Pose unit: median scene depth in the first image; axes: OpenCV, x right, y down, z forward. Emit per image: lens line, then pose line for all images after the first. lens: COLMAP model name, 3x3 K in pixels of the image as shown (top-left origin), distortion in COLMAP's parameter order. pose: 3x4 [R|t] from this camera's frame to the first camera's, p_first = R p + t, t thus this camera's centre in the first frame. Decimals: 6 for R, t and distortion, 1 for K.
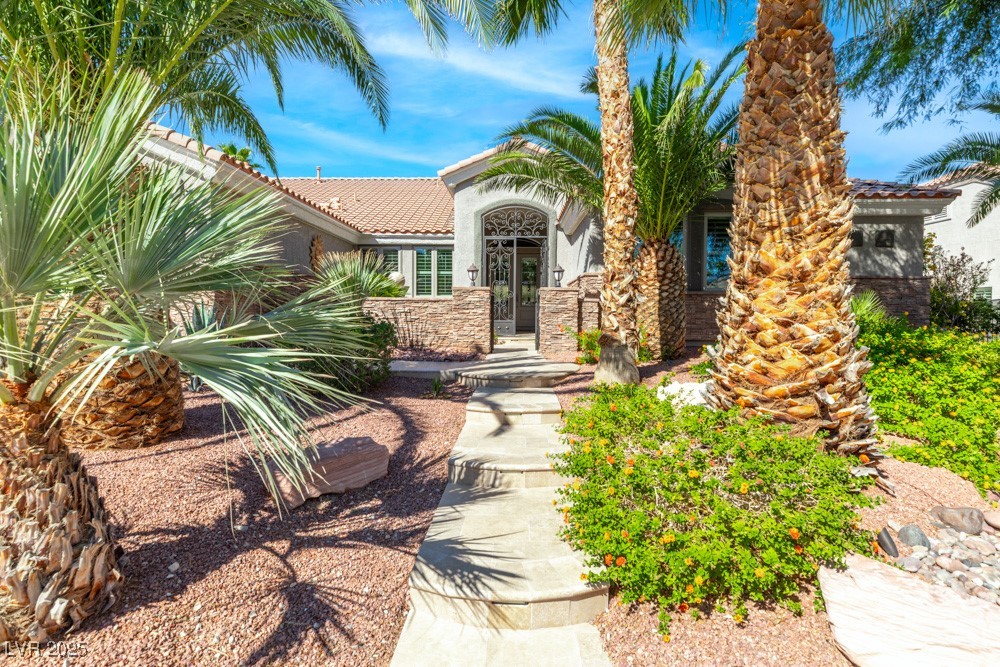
lens RADIAL K [[524.9, 0, 502.3], [0, 524.9, 328.6], [0, 0, 1]] dist [-0.002806, -0.000295]
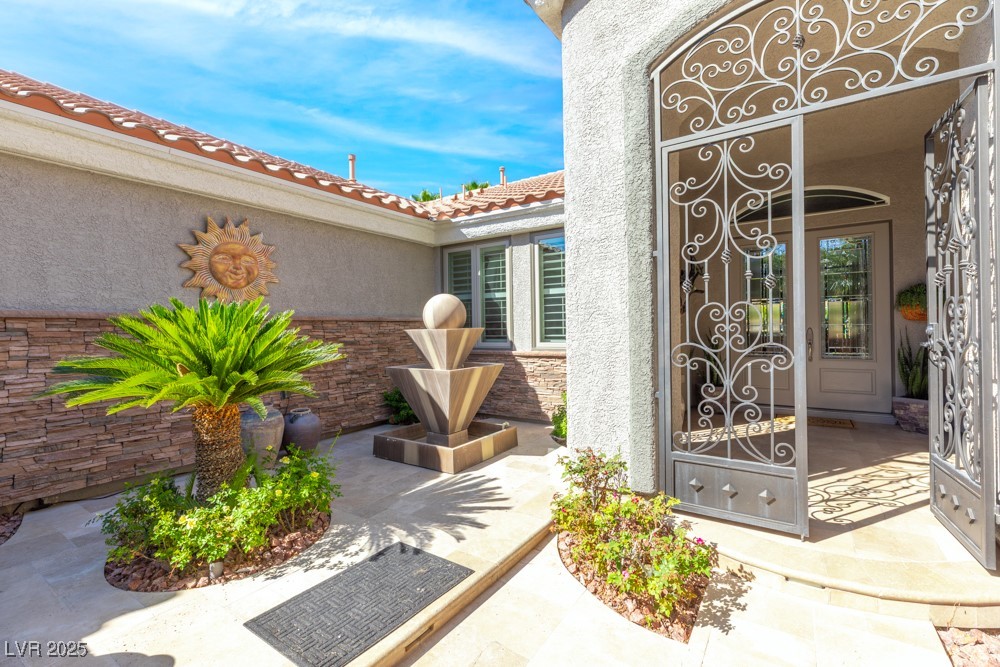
lens RADIAL K [[446.1, 0, 502.5], [0, 446.1, 329.4], [0, 0, 1]] dist [0.002486, 0.000779]
pose [[0.844796, -0.023067, -0.534591, 0.017271], [0.009501, 0.999560, -0.028115, -0.072210], [0.535004, 0.018672, 0.844643, 0.747416]]
